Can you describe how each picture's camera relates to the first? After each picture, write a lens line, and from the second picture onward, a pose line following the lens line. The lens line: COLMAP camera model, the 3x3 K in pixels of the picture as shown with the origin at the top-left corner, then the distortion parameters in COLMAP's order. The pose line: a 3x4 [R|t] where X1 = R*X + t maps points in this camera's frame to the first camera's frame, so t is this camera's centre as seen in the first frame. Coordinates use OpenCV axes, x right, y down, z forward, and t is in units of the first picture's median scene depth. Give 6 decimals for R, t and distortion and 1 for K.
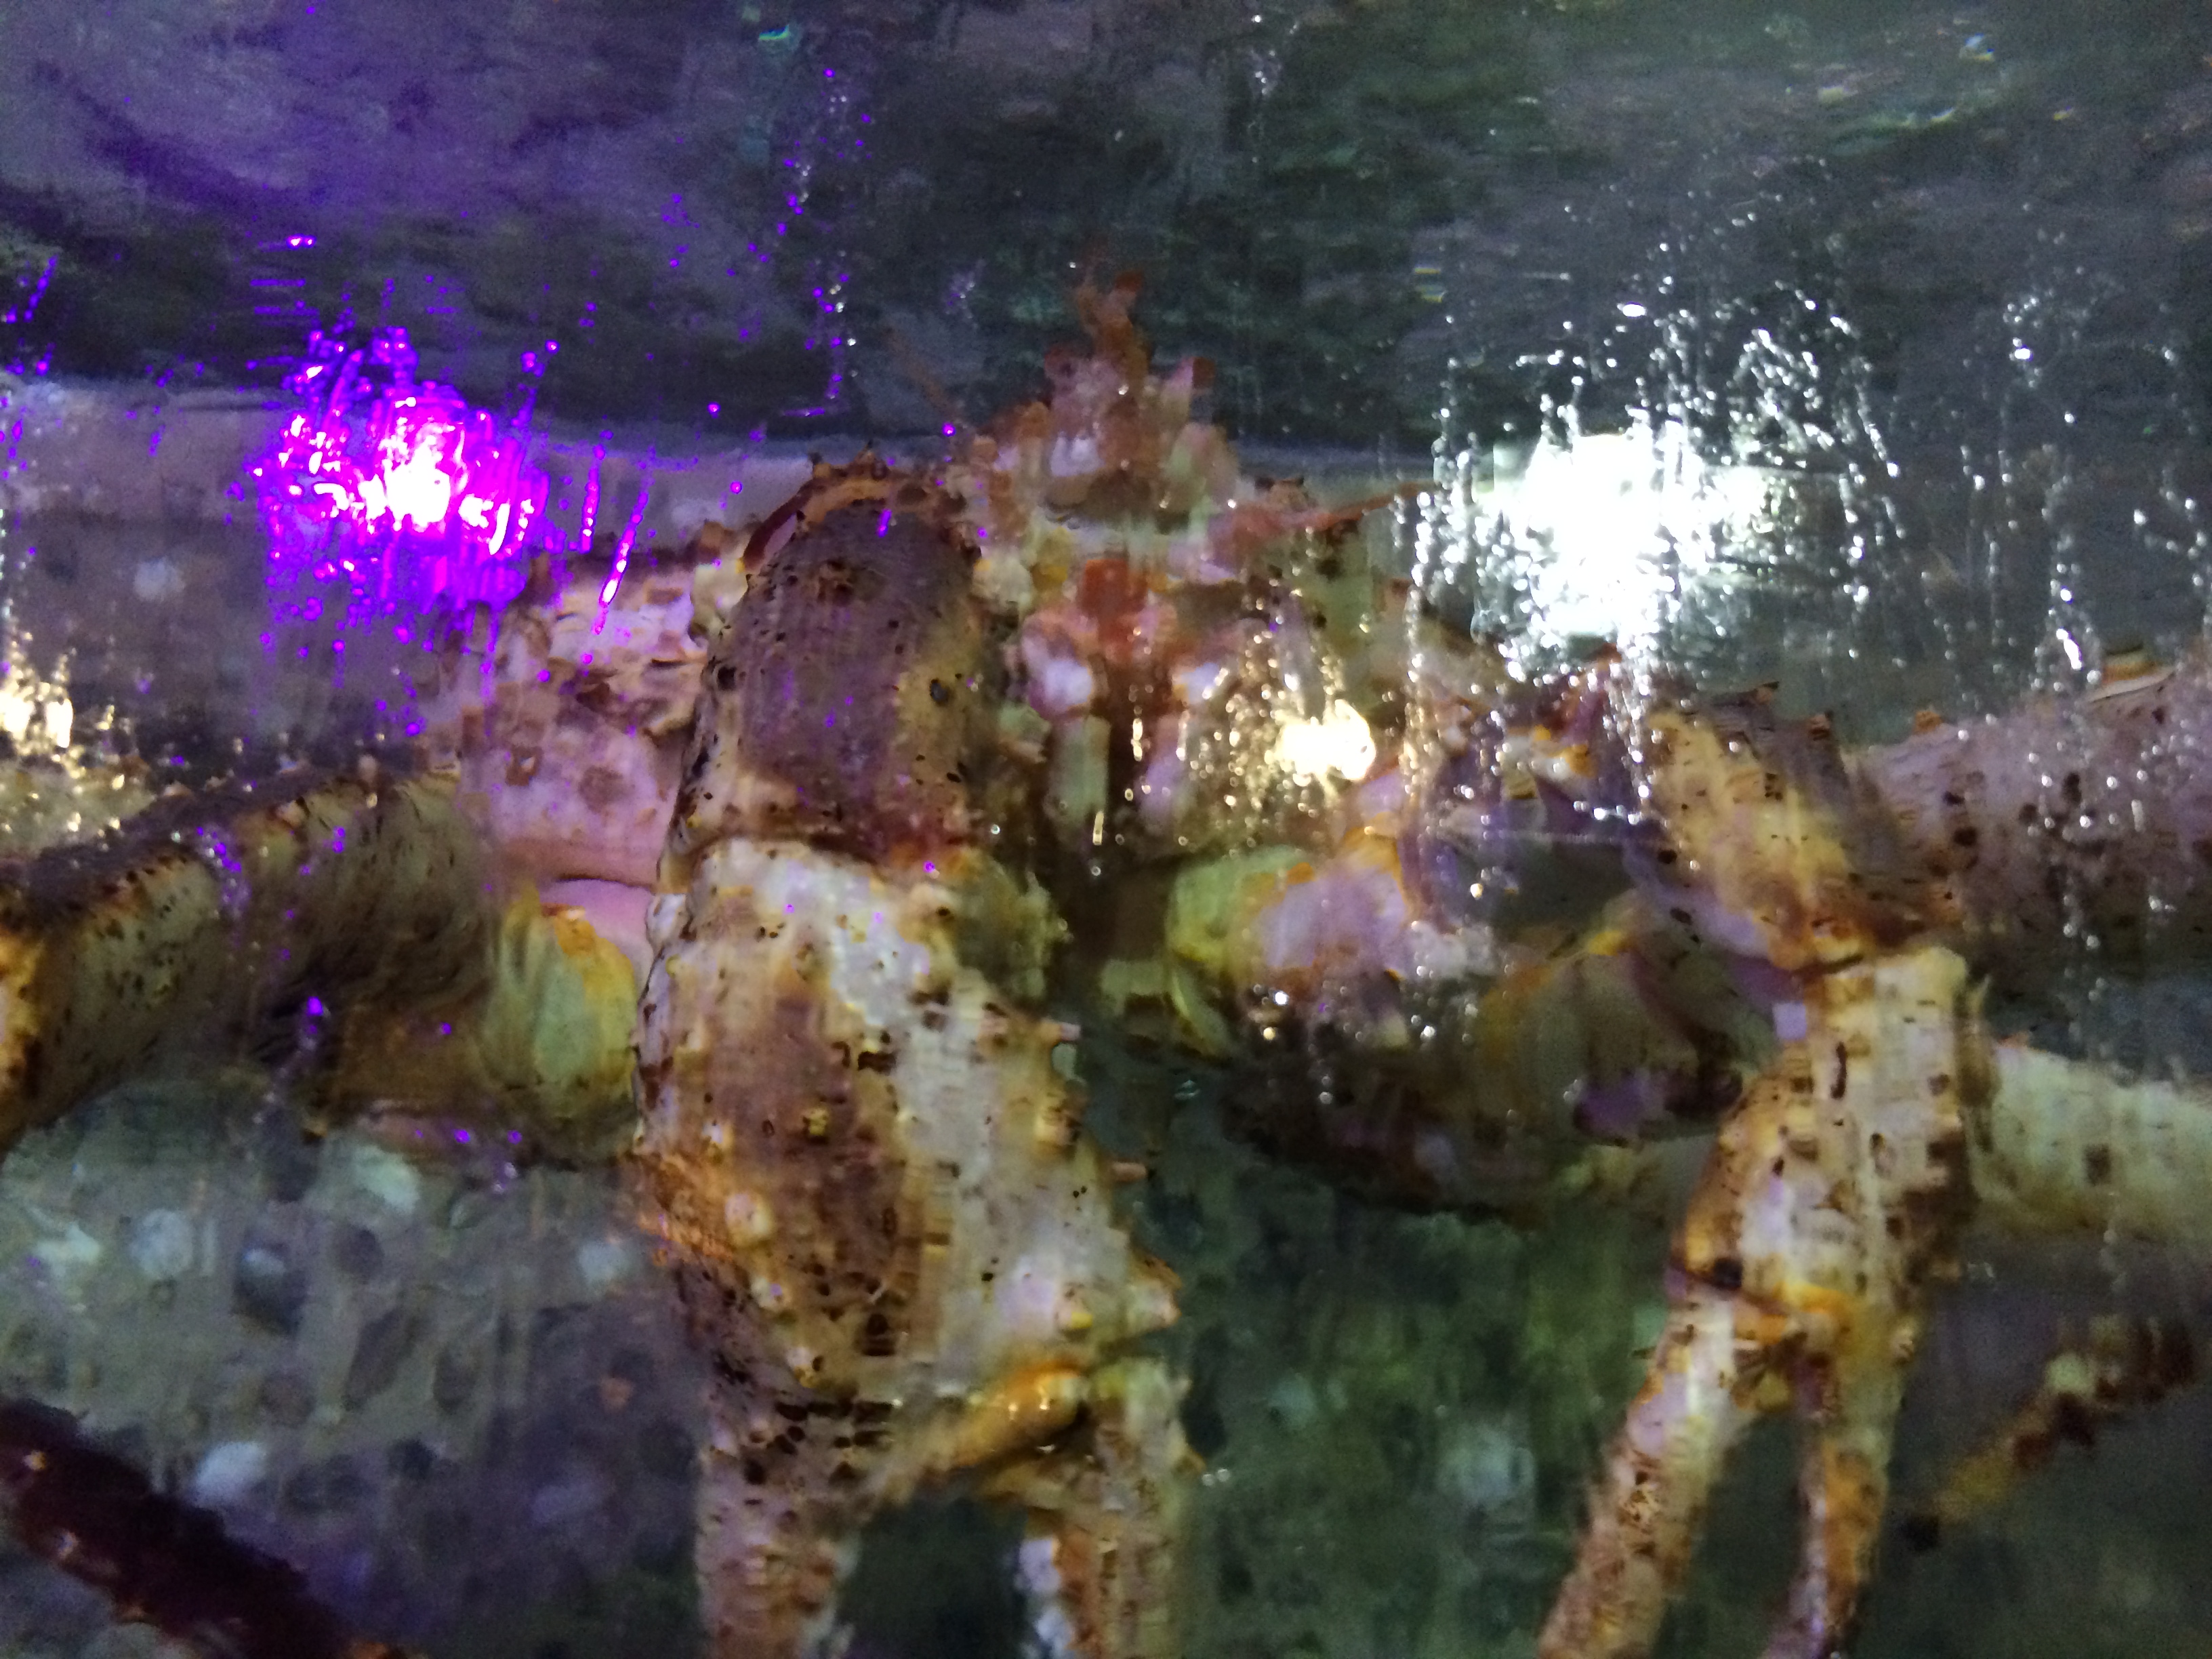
lens RADIAL K [[1934.5, 0, 1106.0], [0, 1934.5, 829.5], [0, 0, 1]] dist [-0.304566, -0.000157]
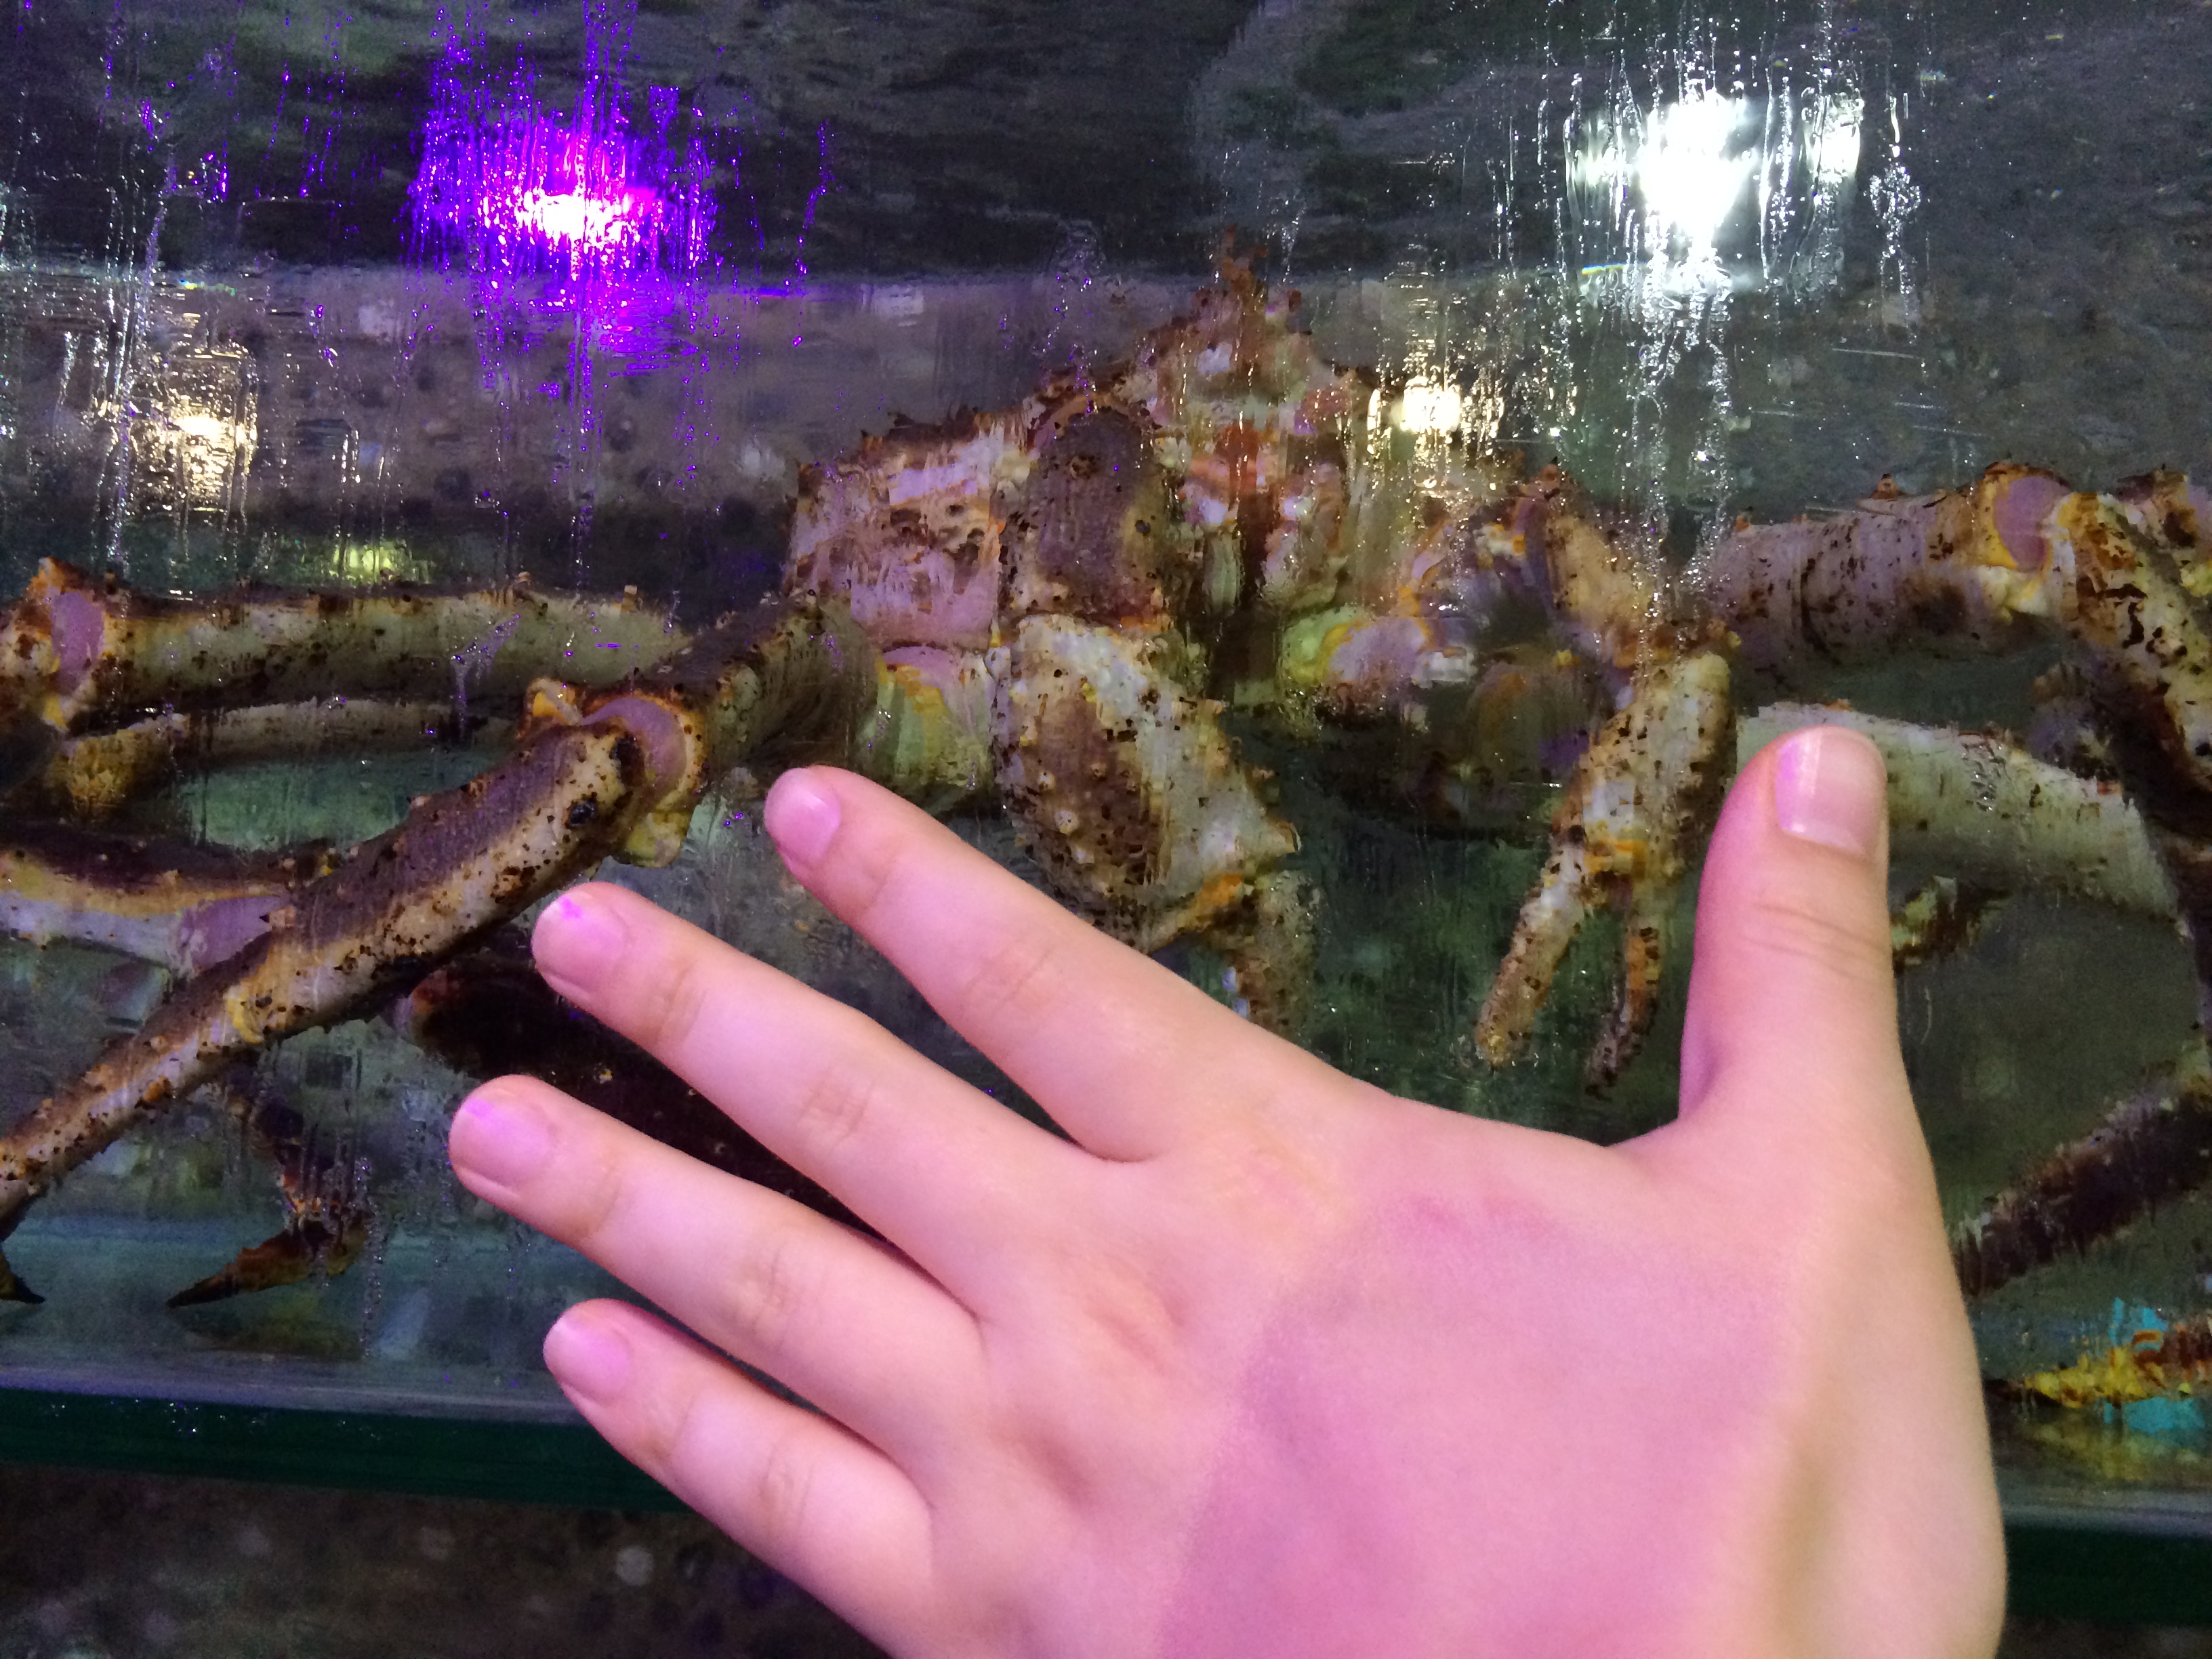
lens RADIAL K [[1934.5, 0, 1106.0], [0, 1934.5, 829.5], [0, 0, 1]] dist [-0.304566, -0.000157]
pose [[0.997048, -0.037886, -0.066780, -0.017430], [0.046767, 0.989482, 0.136887, -0.041532], [0.060892, -0.139606, 0.988333, -0.786743]]
